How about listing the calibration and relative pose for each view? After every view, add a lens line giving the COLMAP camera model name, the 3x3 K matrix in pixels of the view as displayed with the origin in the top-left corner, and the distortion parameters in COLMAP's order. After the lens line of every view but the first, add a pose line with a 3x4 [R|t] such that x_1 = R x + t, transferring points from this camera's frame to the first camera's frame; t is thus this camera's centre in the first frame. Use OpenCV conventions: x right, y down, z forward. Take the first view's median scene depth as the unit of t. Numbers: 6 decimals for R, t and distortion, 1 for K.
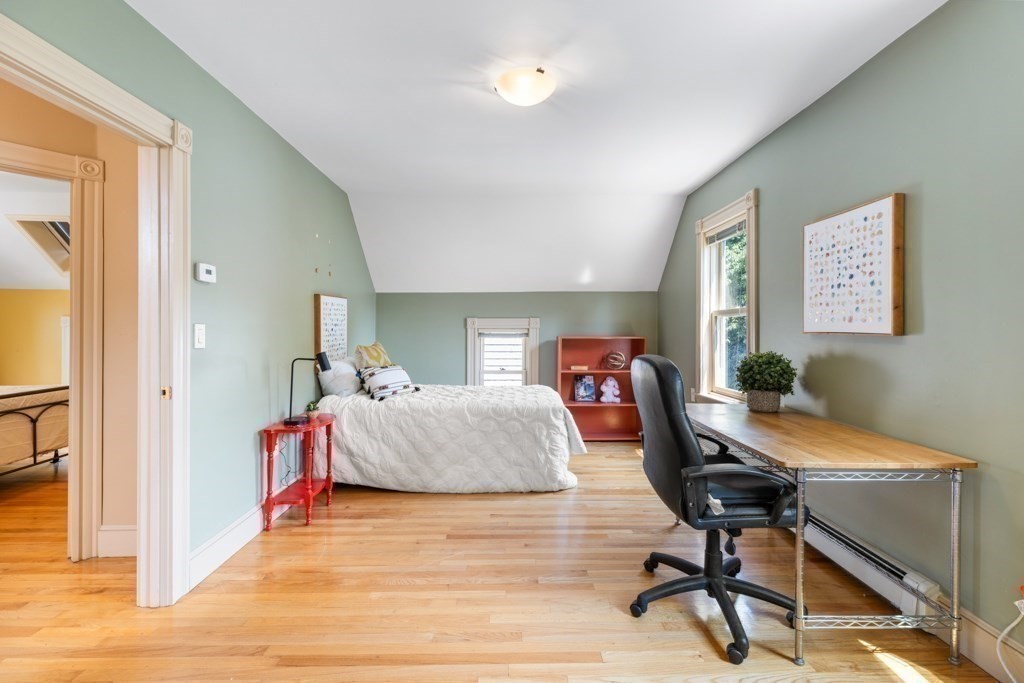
lens RADIAL K [[462.7, 0, 513.6], [0, 462.7, 335.8], [0, 0, 1]] dist [0.005046, -0.000356]
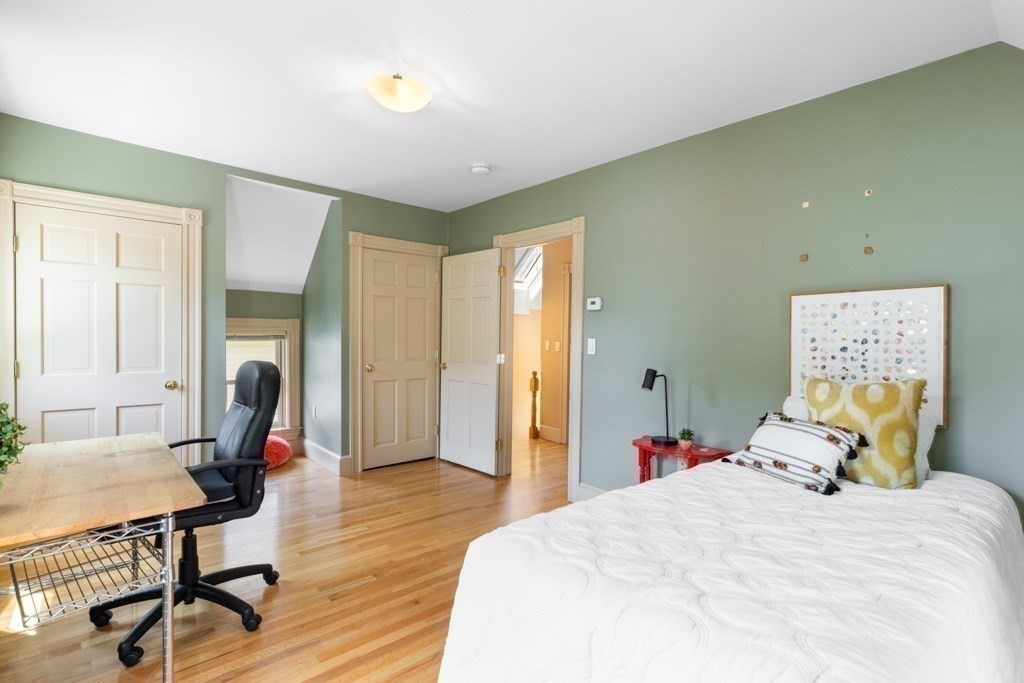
lens RADIAL K [[462.7, 0, 511.4], [0, 462.7, 340.0], [0, 0, 1]] dist [0.005046, -0.000356]
pose [[-0.761544, -0.000123, -0.648113, 0.497101], [-0.010675, 0.999867, 0.012354, -0.036244], [0.648025, 0.016327, -0.761444, 1.975919]]
